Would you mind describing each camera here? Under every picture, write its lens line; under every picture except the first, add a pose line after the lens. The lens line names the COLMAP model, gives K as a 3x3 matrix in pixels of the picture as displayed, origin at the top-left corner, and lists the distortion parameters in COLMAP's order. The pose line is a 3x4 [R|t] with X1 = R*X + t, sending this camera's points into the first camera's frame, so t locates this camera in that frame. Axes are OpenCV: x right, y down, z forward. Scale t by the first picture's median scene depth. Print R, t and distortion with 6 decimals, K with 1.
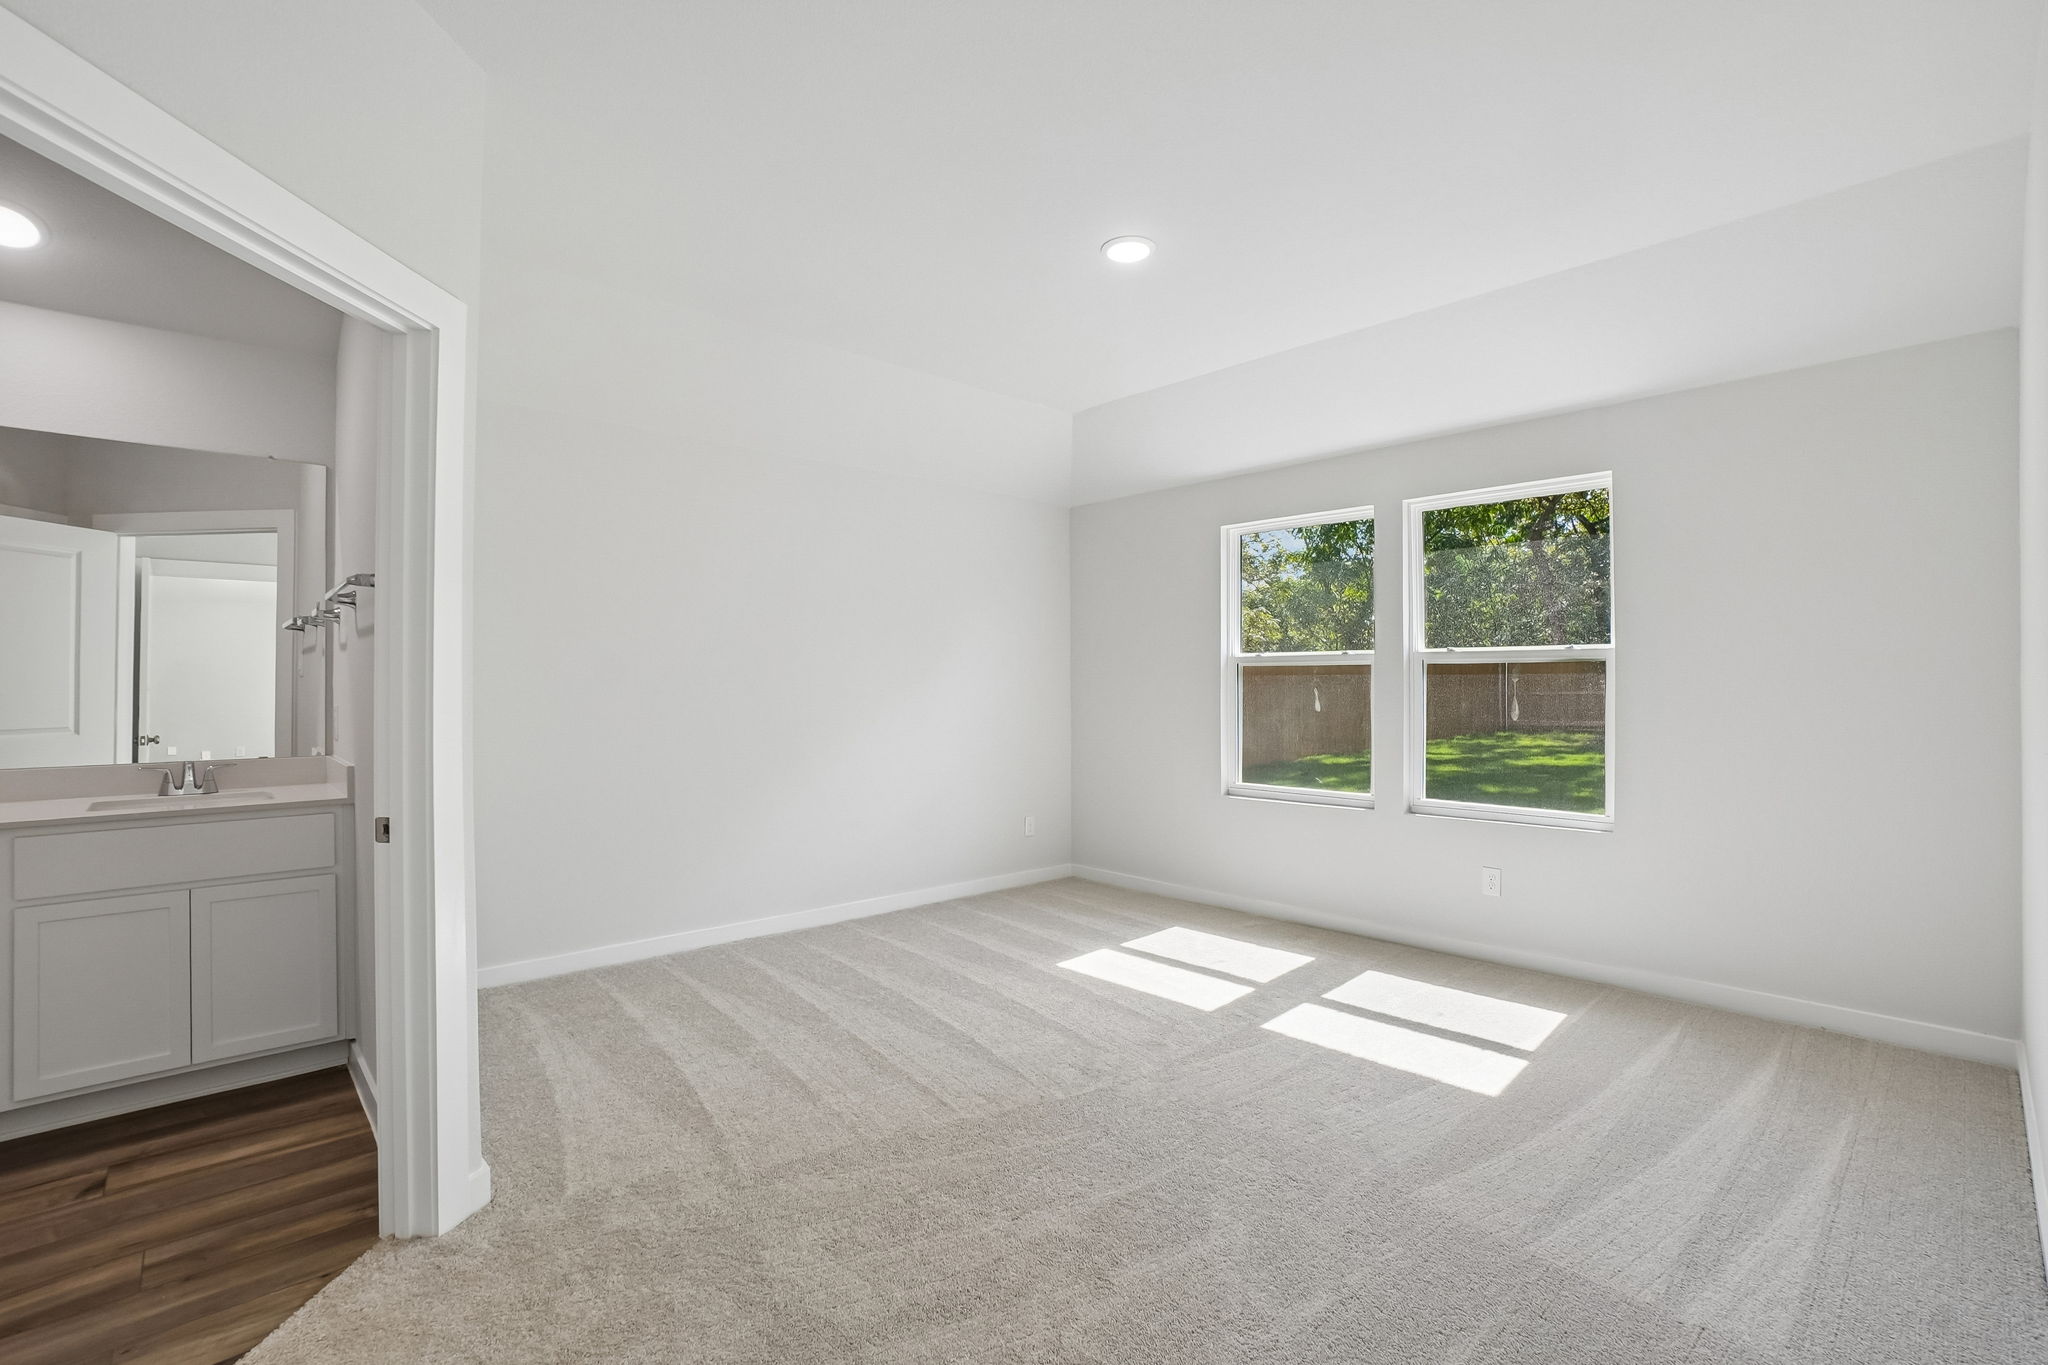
lens RADIAL K [[917.3, 0, 996.8], [0, 917.3, 669.4], [0, 0, 1]] dist [-0.050732, 0.014150]
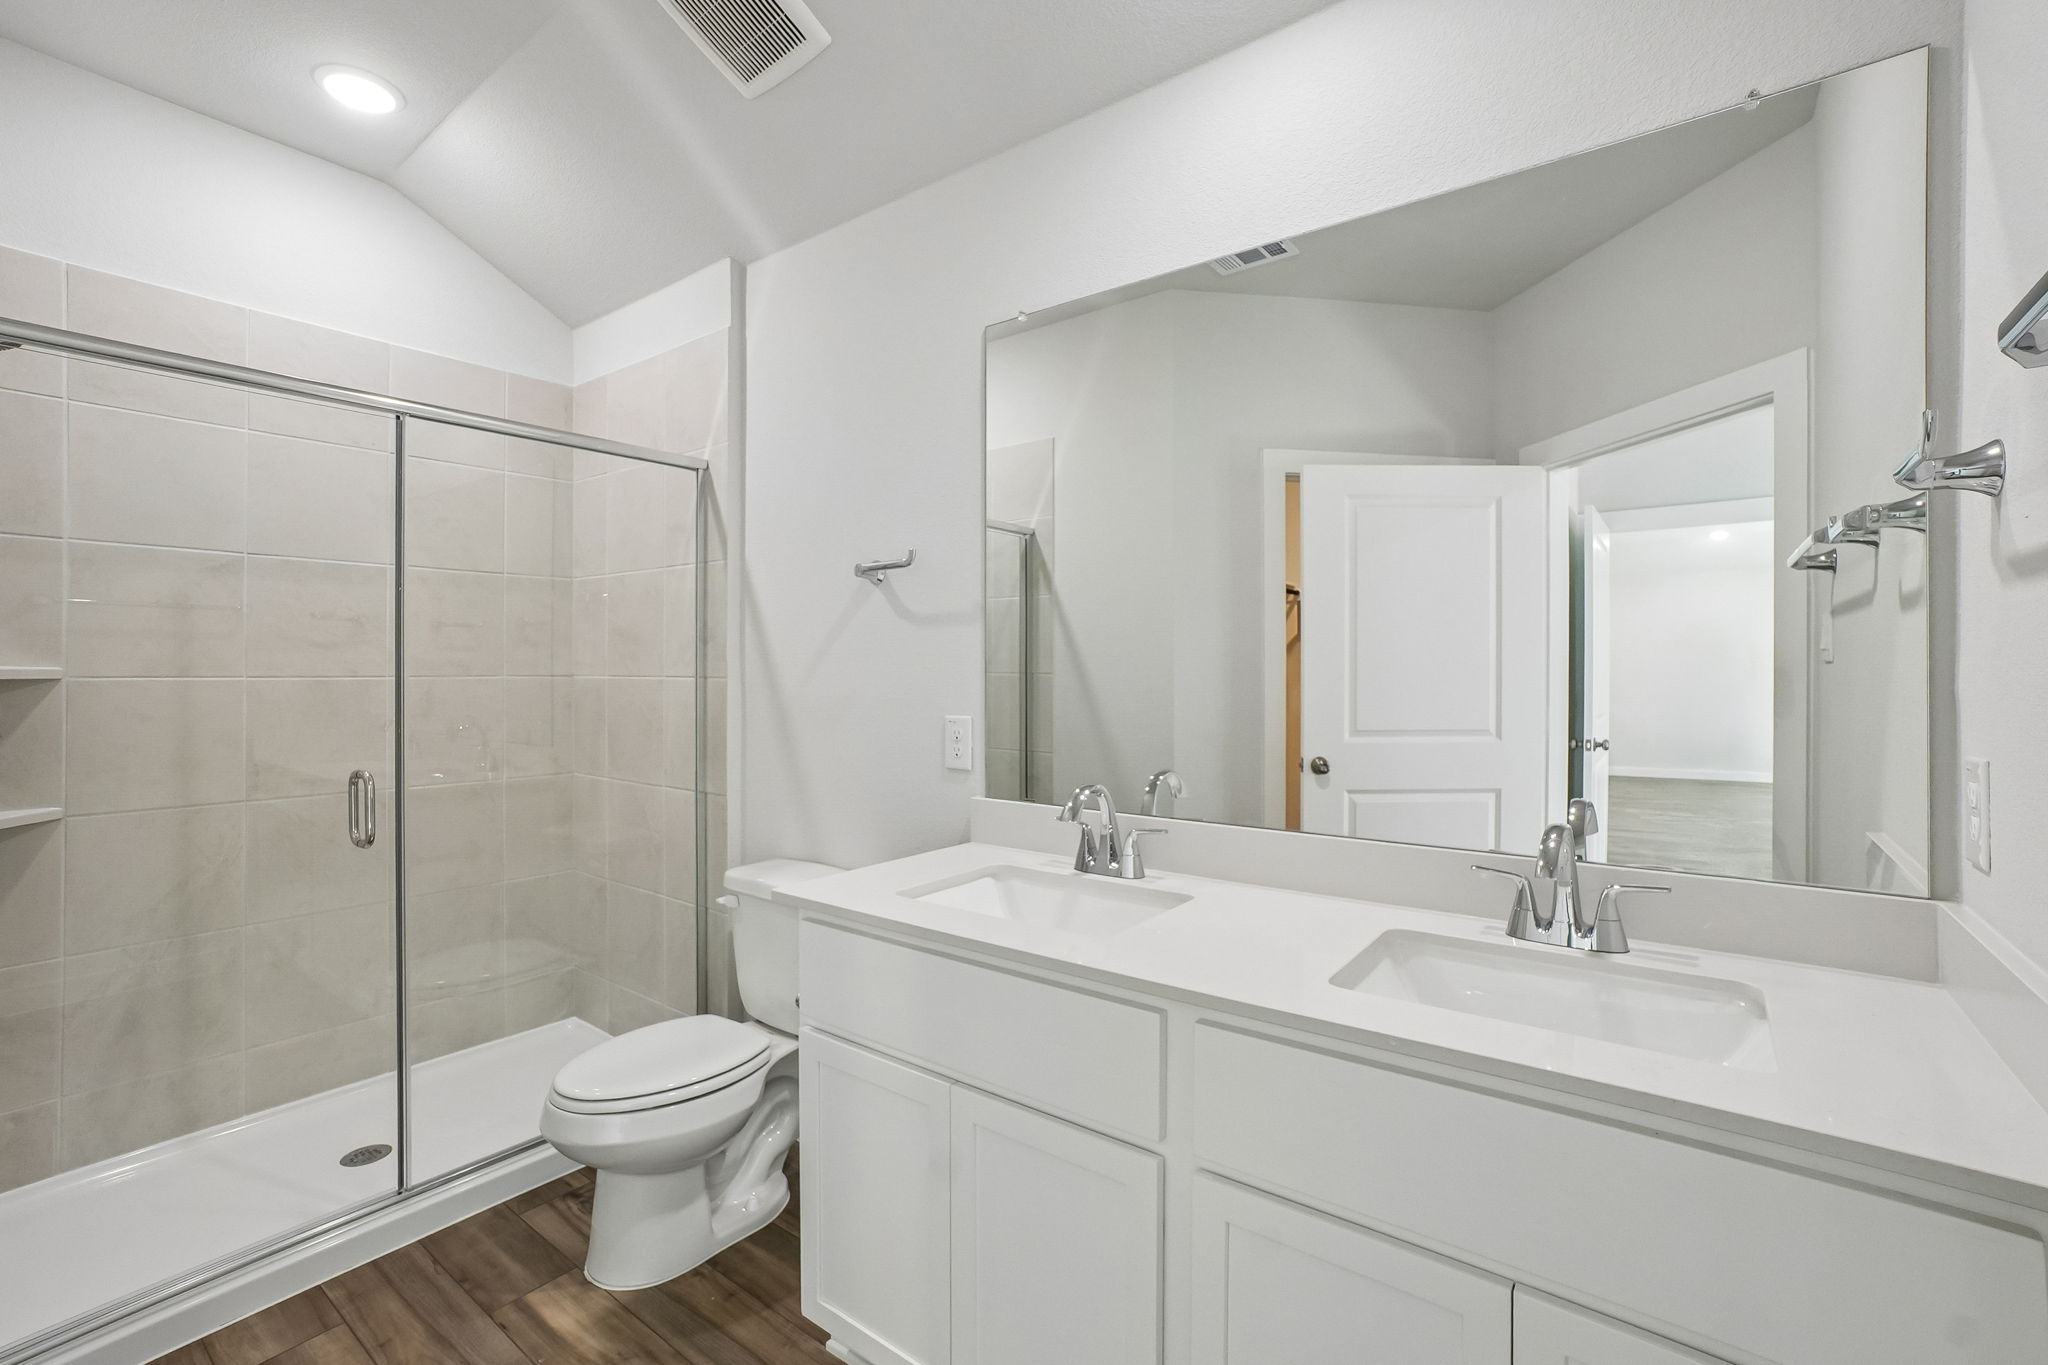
lens RADIAL K [[899.6, 0, 983.8], [0, 899.6, 677.1], [0, 0, 1]] dist [-0.047742, 0.010730]
pose [[0.154783, 0.013284, -0.987859, -0.366029], [0.022669, 0.999599, 0.016994, -0.002167], [0.987688, -0.025024, 0.154420, 0.451093]]
